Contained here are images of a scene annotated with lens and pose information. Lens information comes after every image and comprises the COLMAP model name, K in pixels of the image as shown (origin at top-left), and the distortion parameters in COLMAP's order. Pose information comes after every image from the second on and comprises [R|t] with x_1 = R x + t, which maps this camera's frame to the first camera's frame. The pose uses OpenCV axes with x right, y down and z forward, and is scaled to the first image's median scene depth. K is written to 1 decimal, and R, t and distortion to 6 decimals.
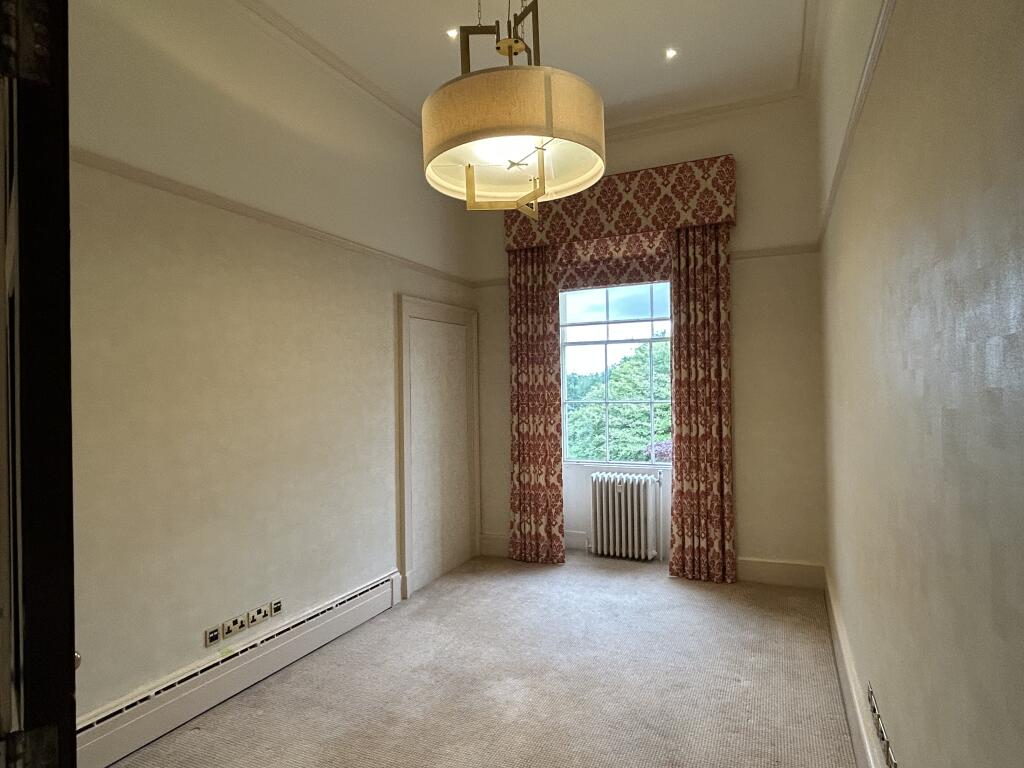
lens RADIAL K [[594.0, 0, 512.0], [0, 594.0, 384.0], [0, 0, 1]] dist [0.000685, -0.000594]
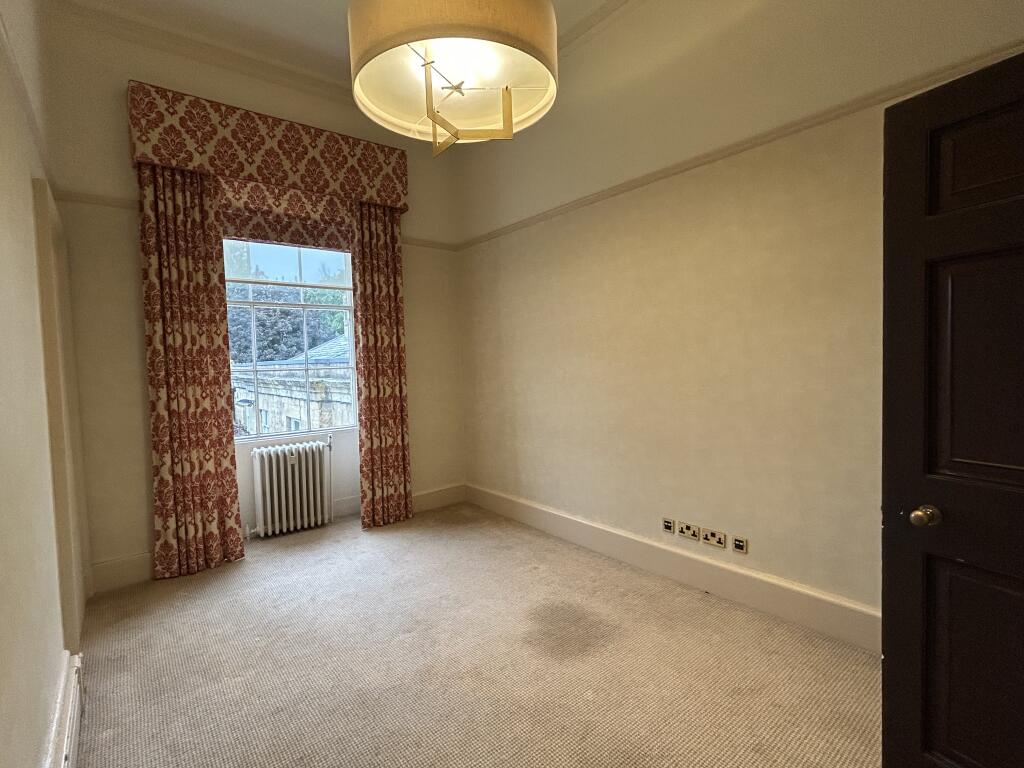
lens RADIAL K [[492.4, 0, 512.0], [0, 492.4, 384.0], [0, 0, 1]] dist [-0.011526, 0.000530]
pose [[0.441182, -0.040149, 0.896519, -0.366181], [0.008873, 0.999145, 0.040379, 0.026460], [-0.897374, -0.009859, 0.441161, 0.342194]]
